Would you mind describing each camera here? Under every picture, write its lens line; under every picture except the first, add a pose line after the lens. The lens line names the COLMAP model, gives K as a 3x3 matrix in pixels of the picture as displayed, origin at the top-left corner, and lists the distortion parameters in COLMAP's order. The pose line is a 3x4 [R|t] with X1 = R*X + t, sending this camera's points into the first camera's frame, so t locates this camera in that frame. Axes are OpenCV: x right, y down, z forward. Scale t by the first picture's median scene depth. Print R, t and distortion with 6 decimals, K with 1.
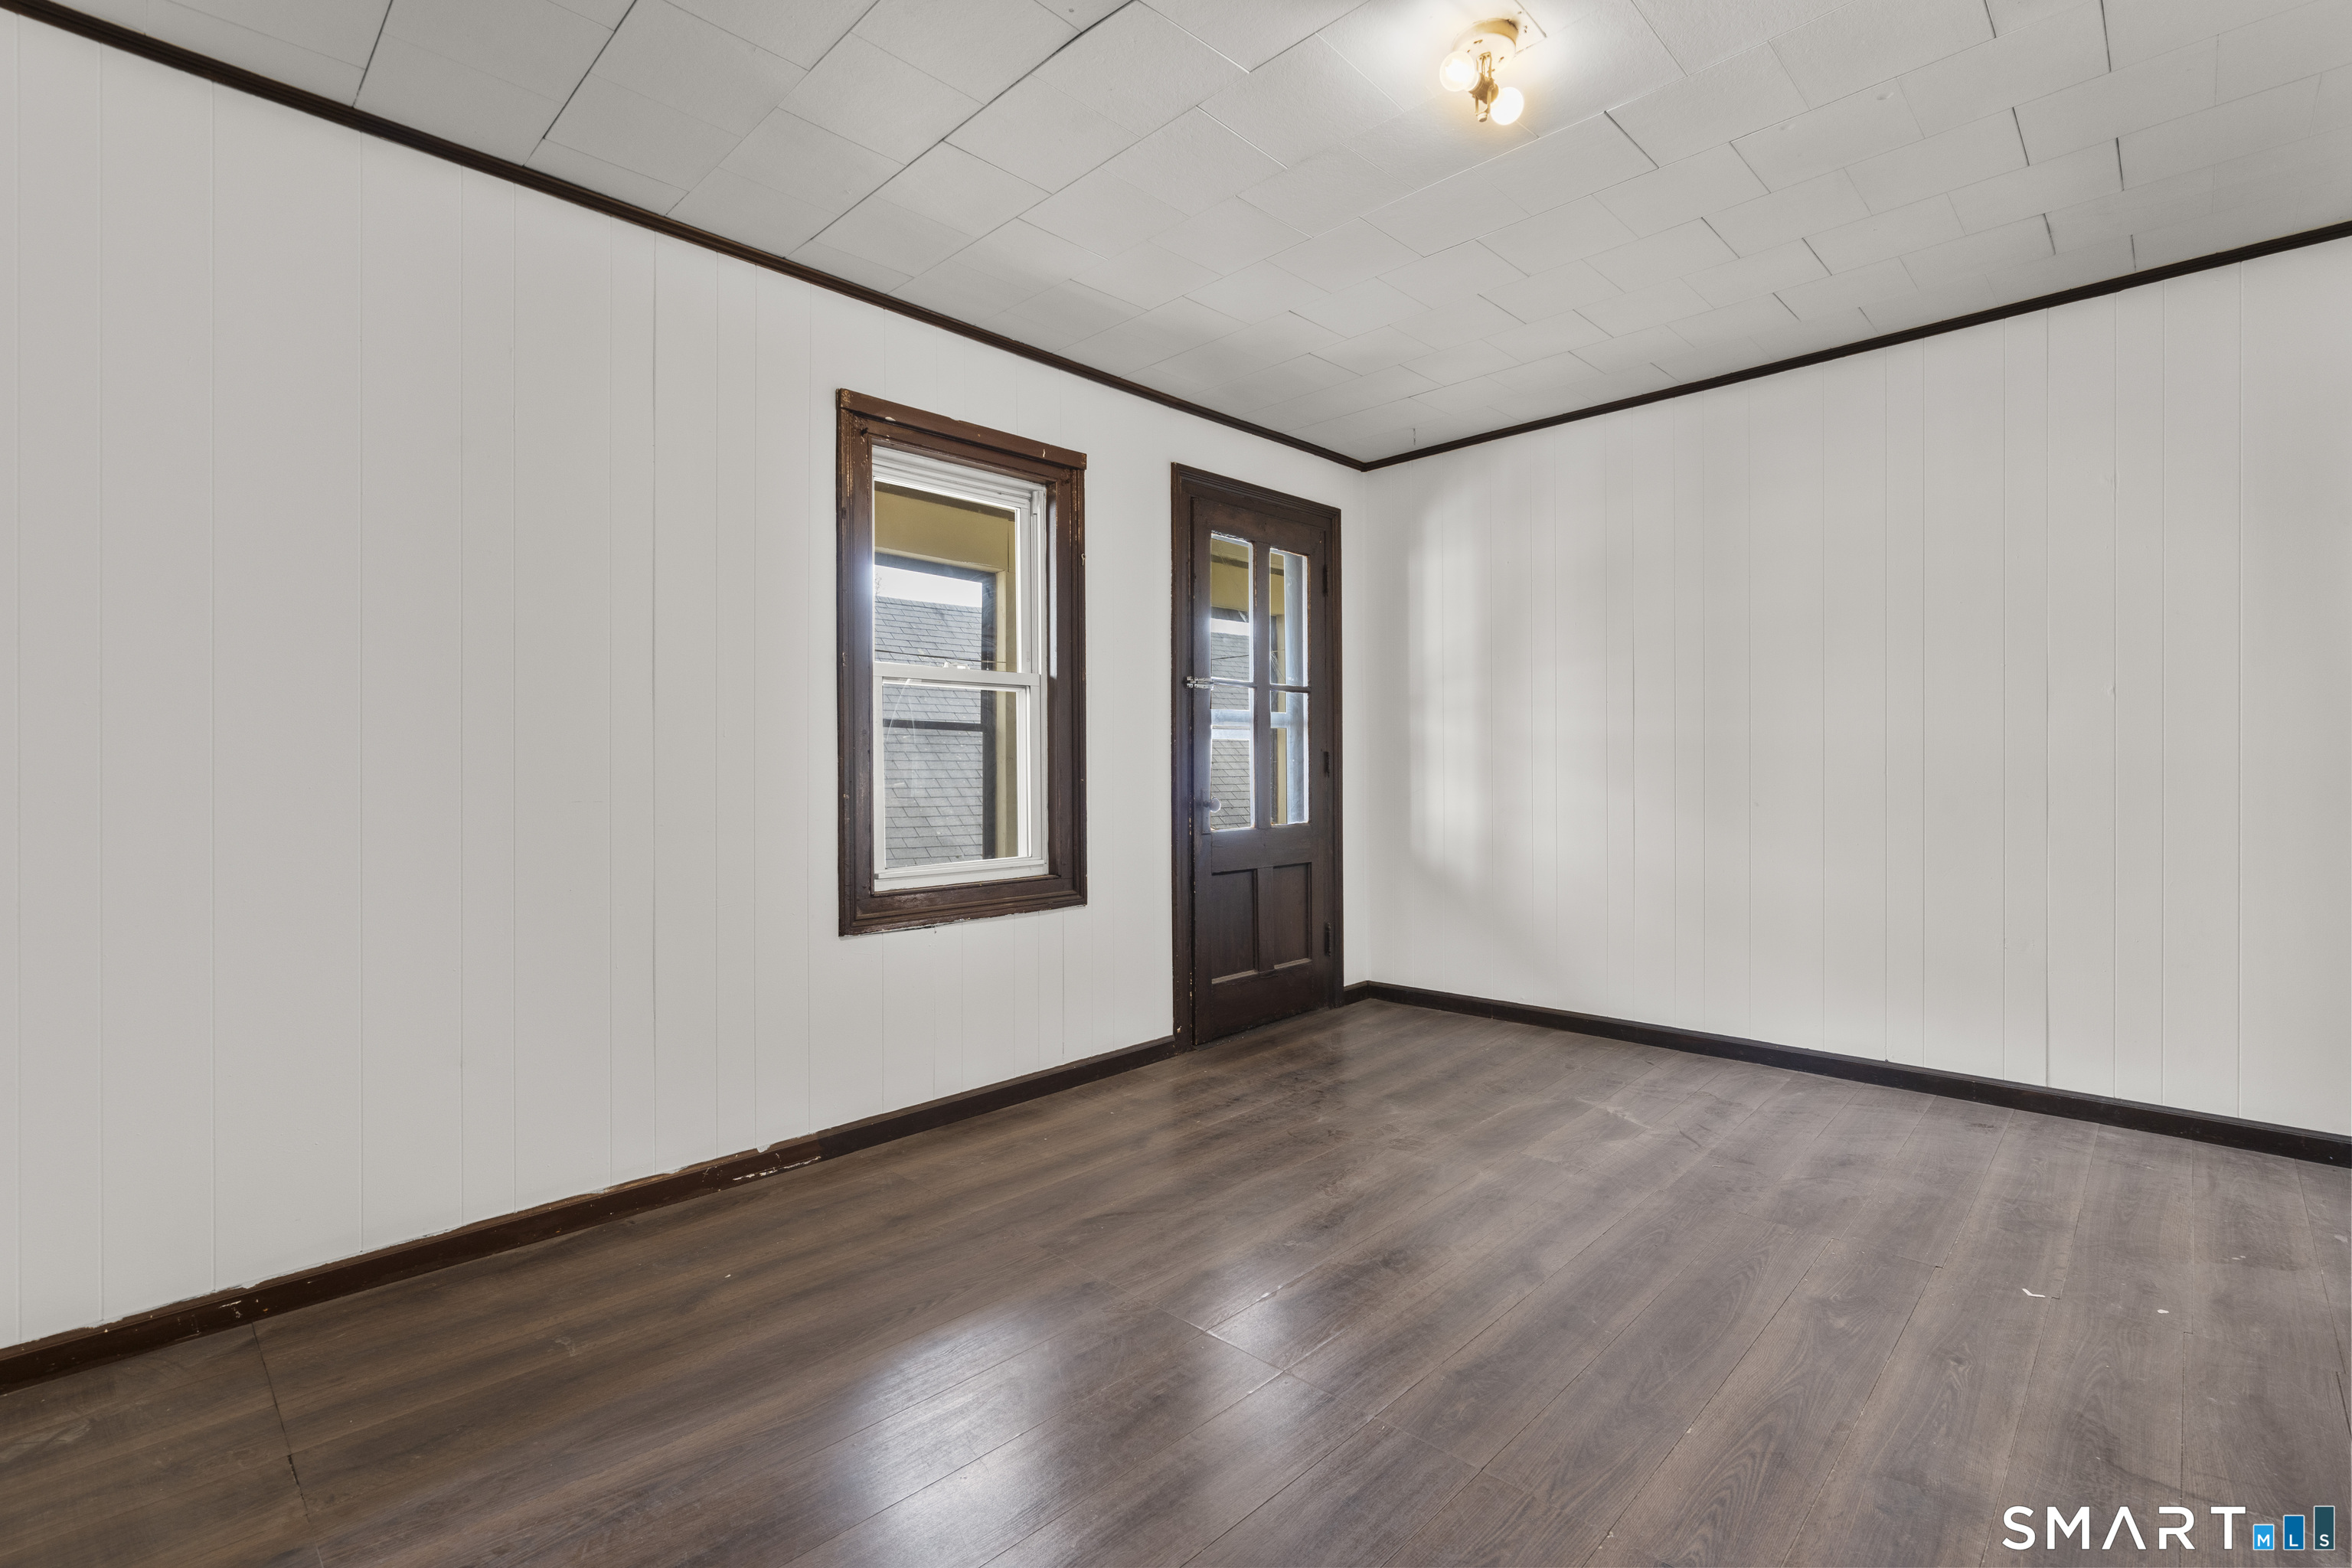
lens RADIAL K [[1051.3, 0, 1175.0], [0, 1051.3, 796.8], [0, 0, 1]] dist [-0.008341, 0.000073]
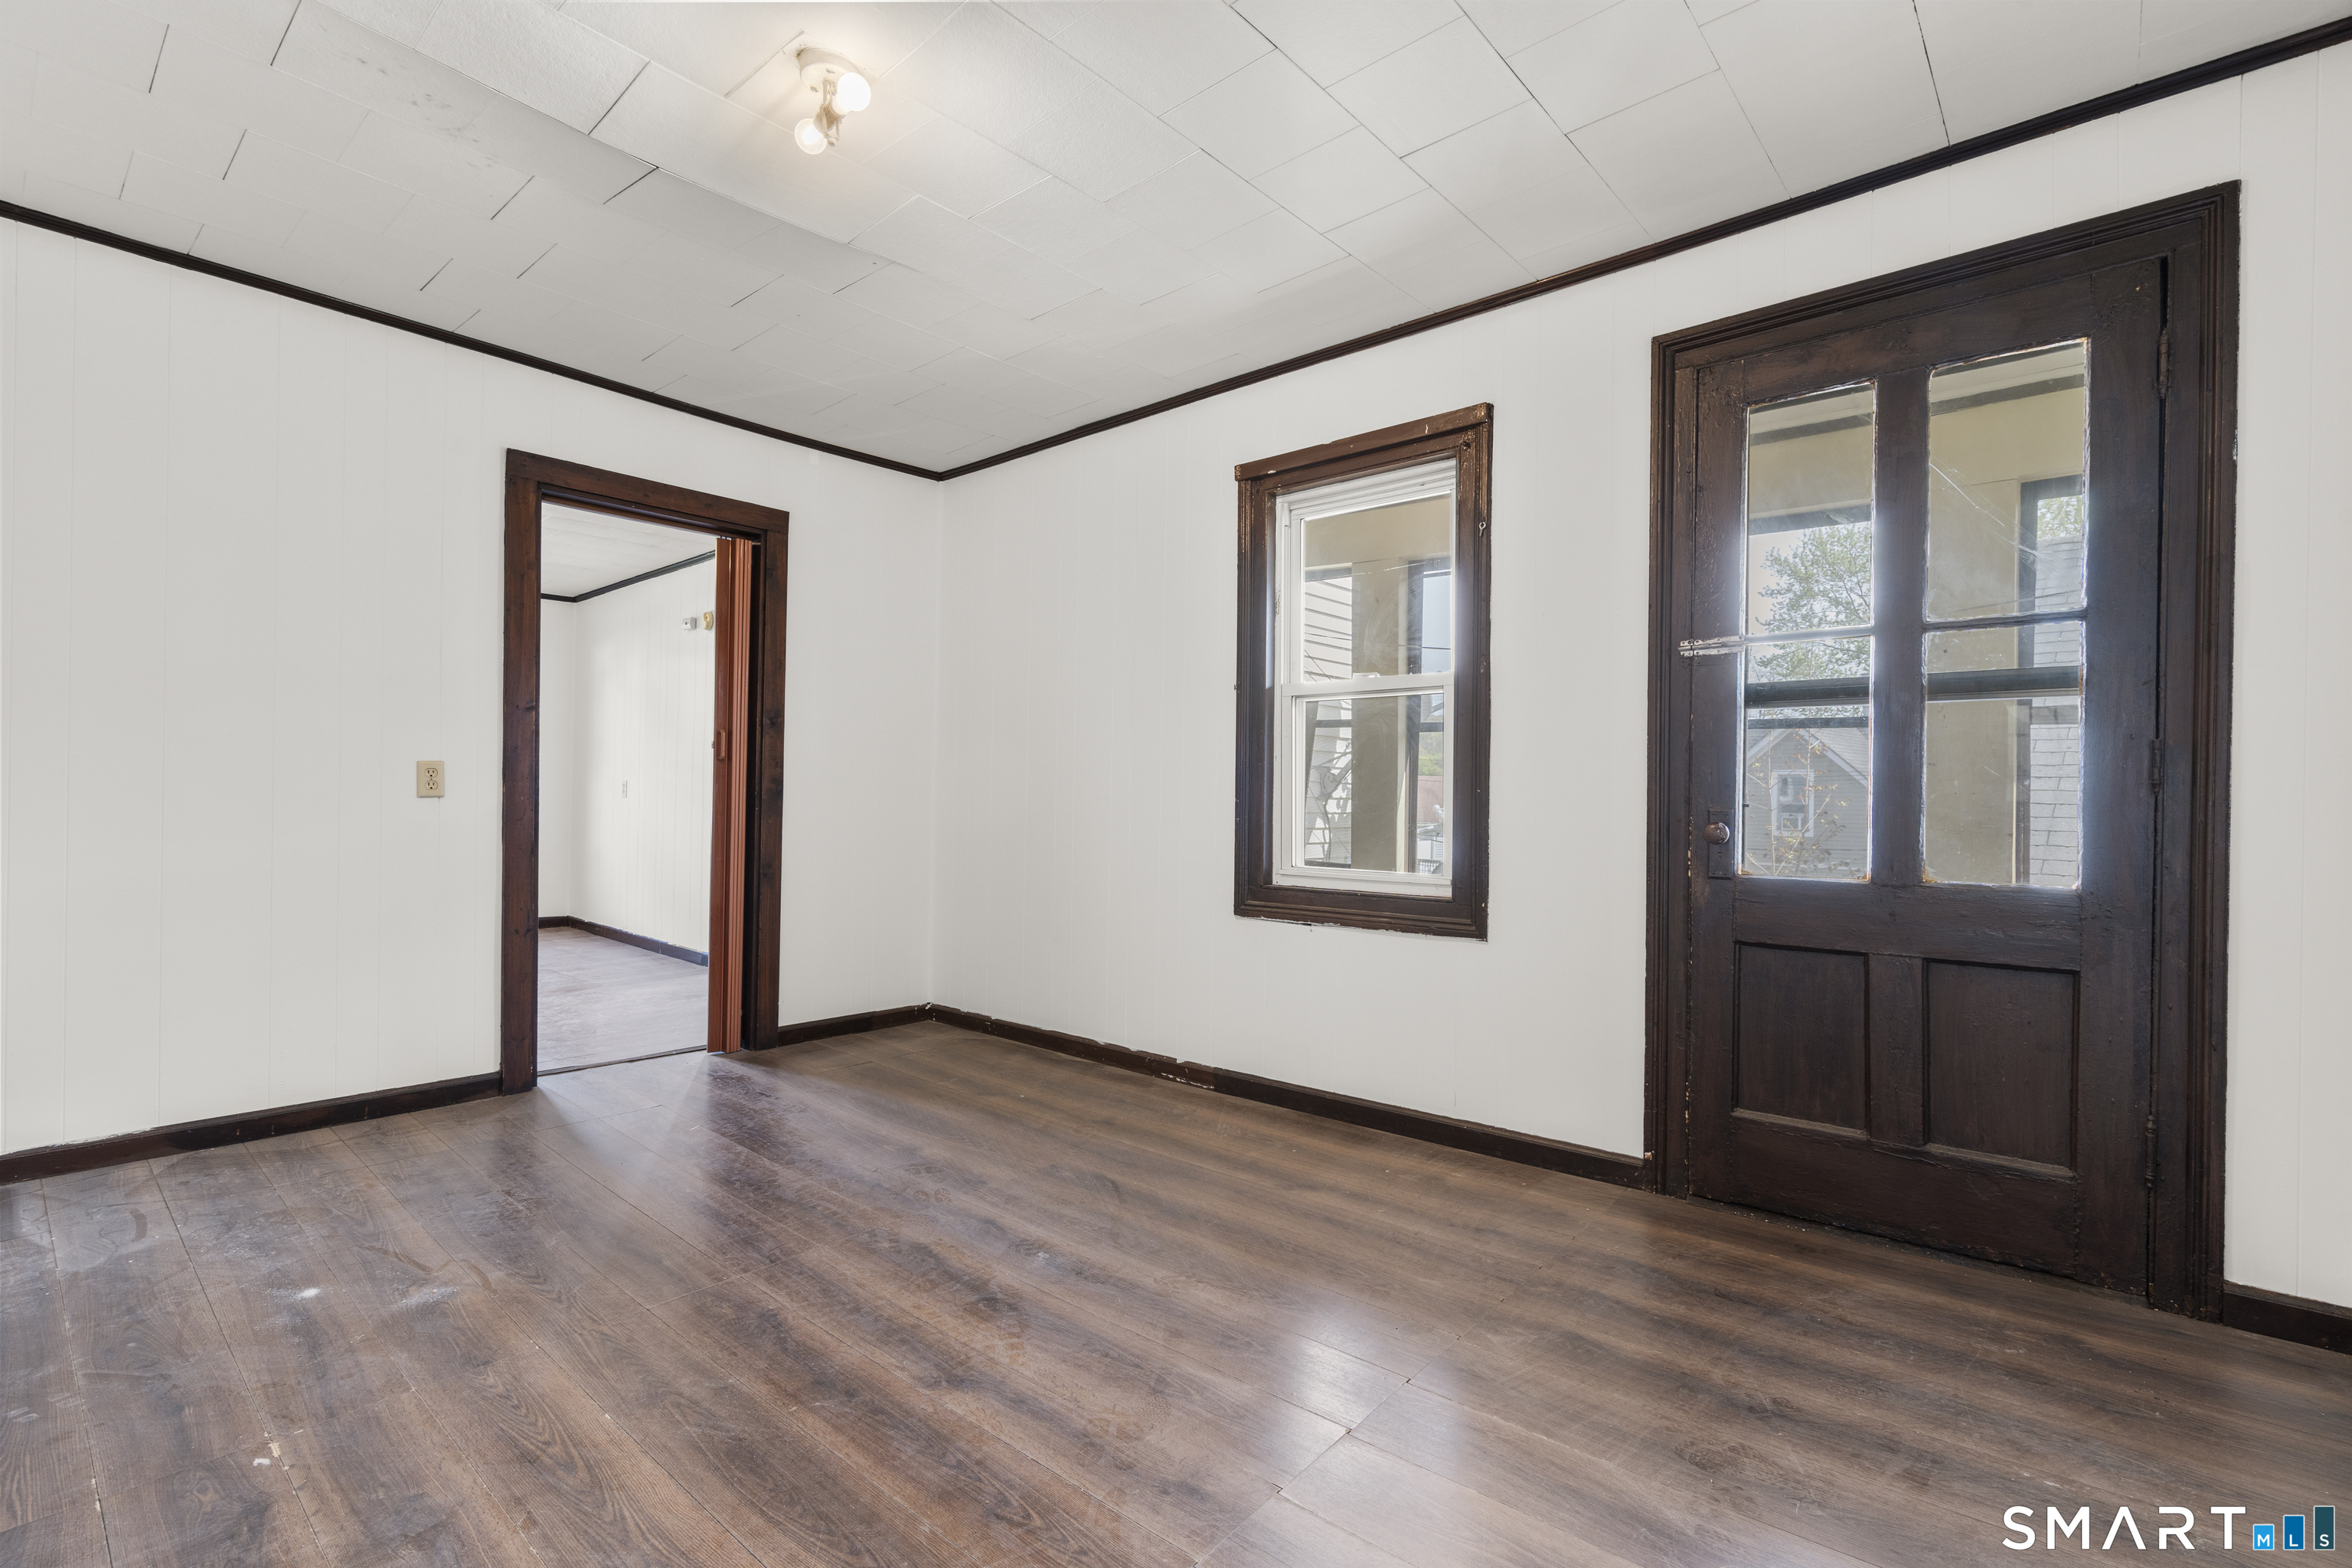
lens RADIAL K [[1051.3, 0, 1175.0], [0, 1051.3, 796.8], [0, 0, 1]] dist [-0.008341, 0.000073]
pose [[0.058936, 0.015595, -0.998140, 0.877759], [-0.028139, 0.999507, 0.013954, -0.019235], [0.997865, 0.027265, 0.059346, 0.841763]]
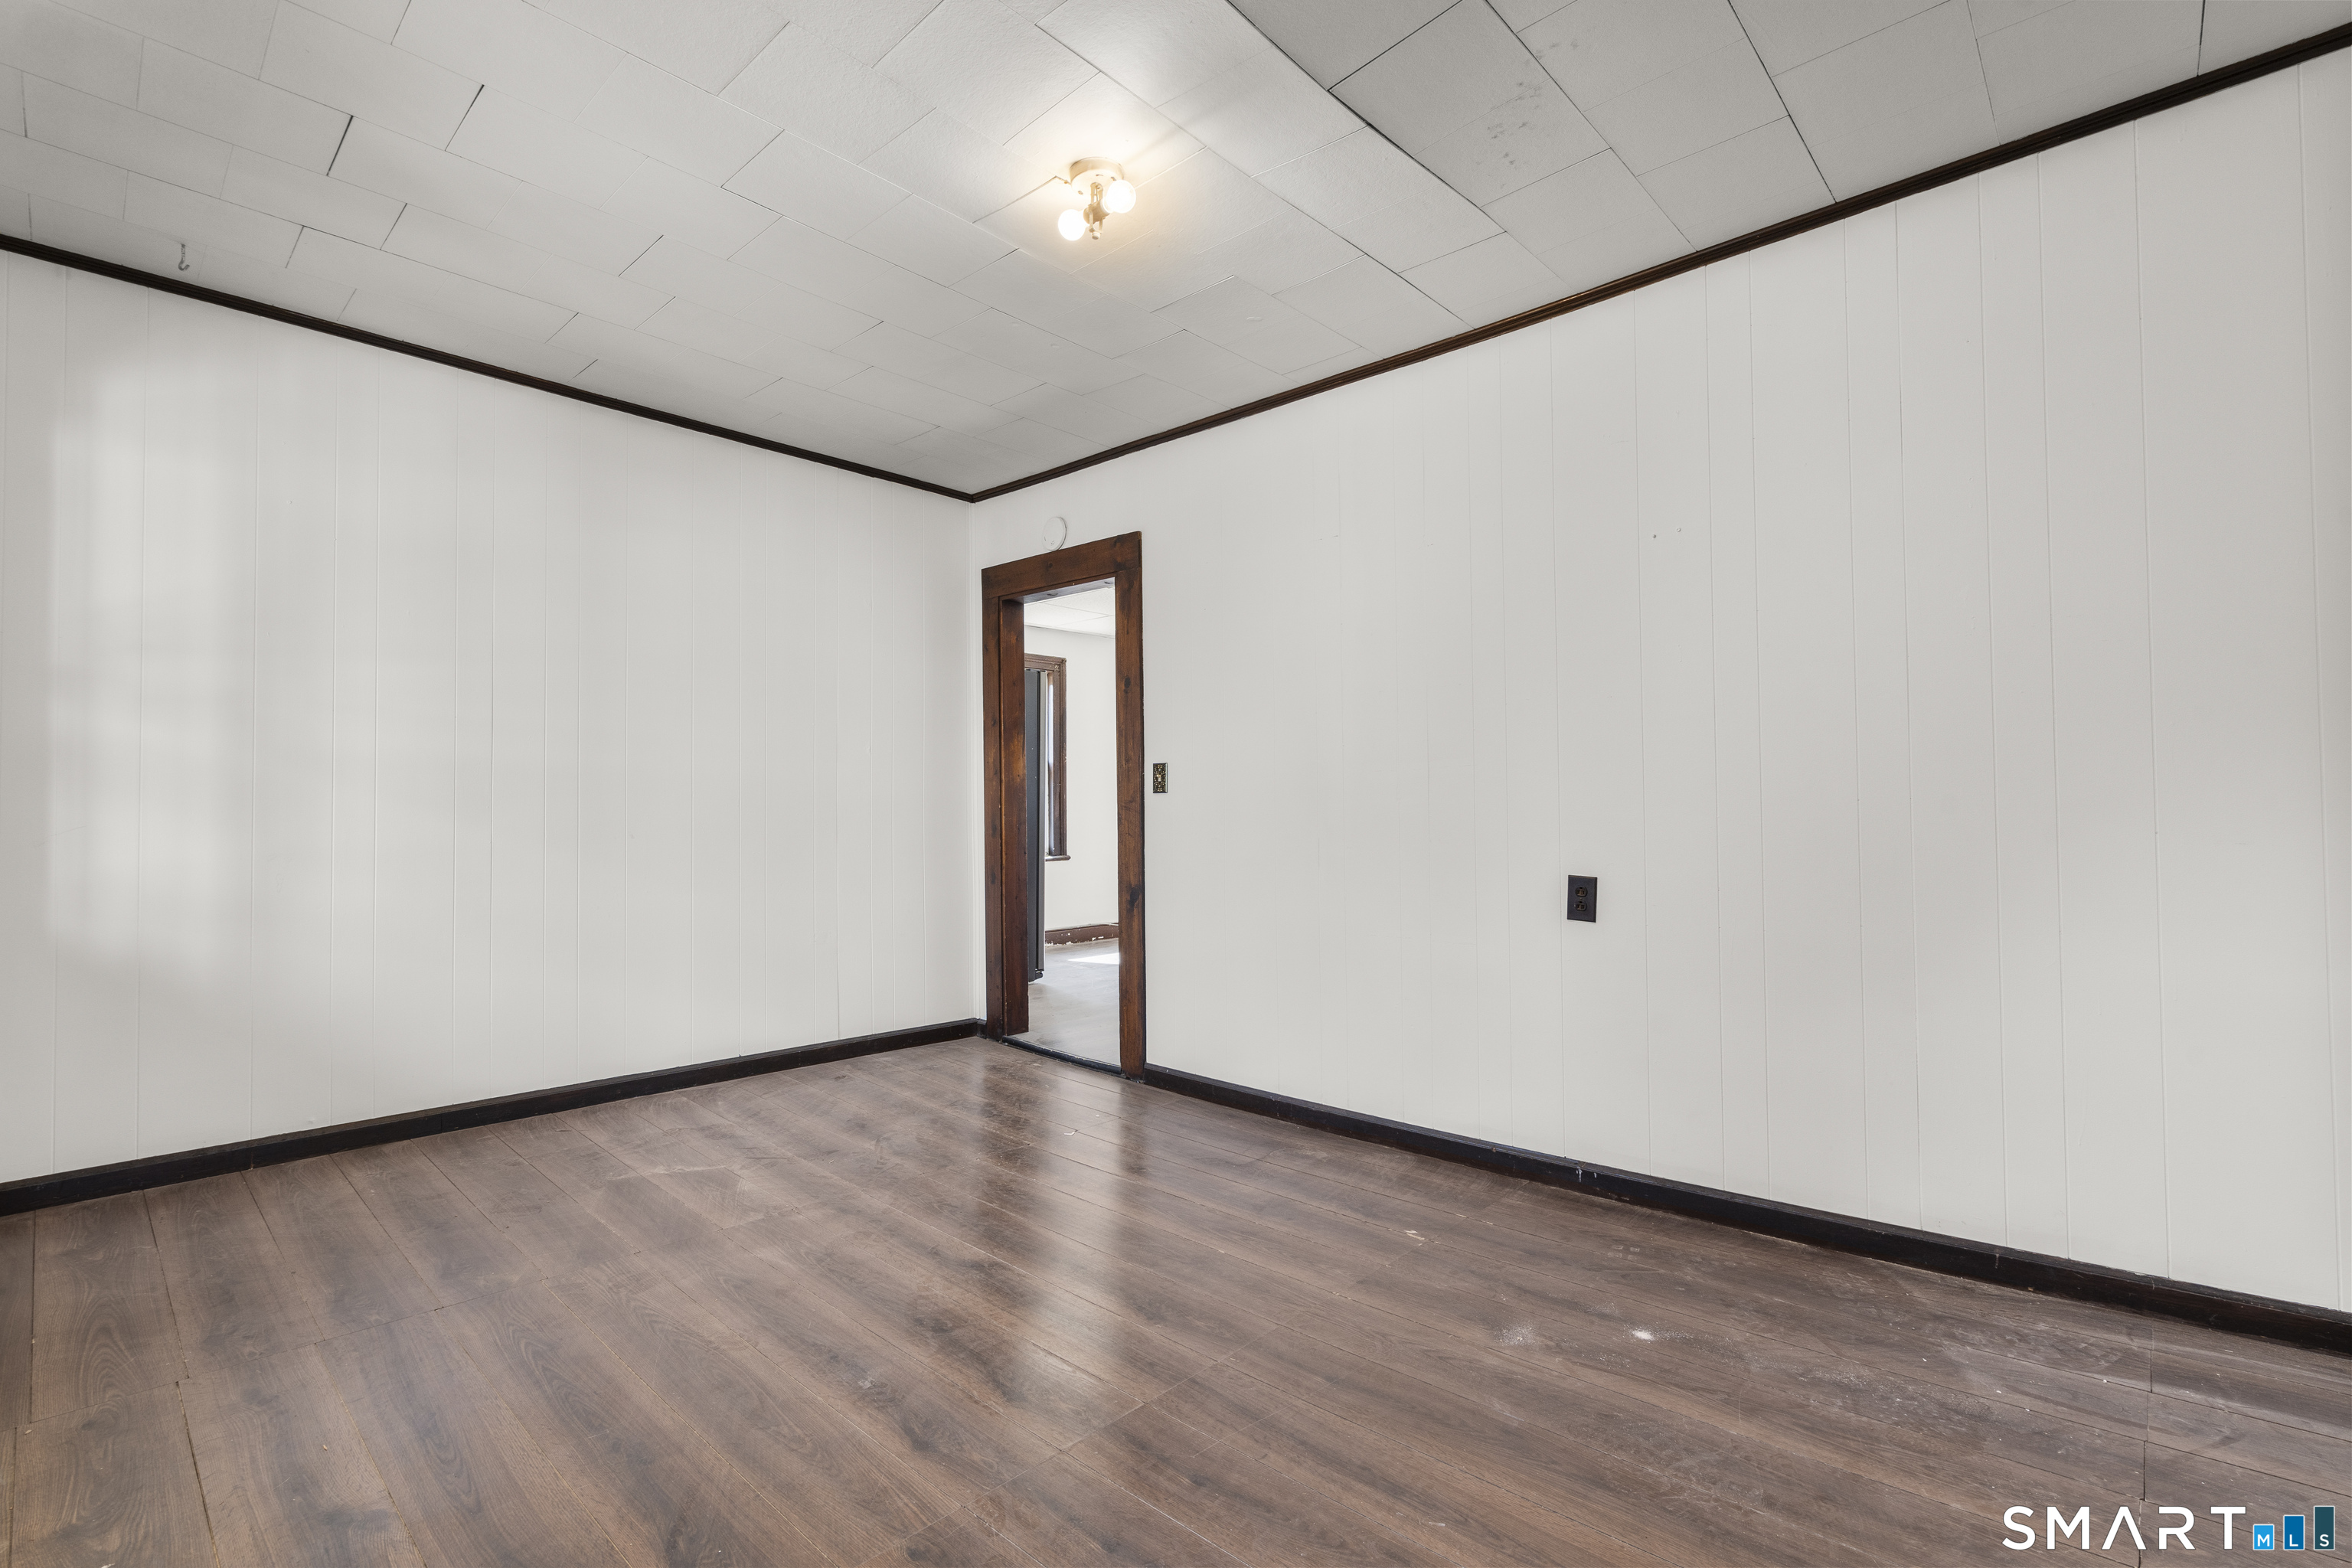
lens RADIAL K [[1051.3, 0, 1175.0], [0, 1051.3, 796.8], [0, 0, 1]] dist [-0.008341, 0.000073]
pose [[-0.023165, 0.019865, 0.999534, -0.558787], [0.021097, 0.999590, -0.019377, -0.000158], [-0.999509, 0.020639, -0.023575, 0.618636]]
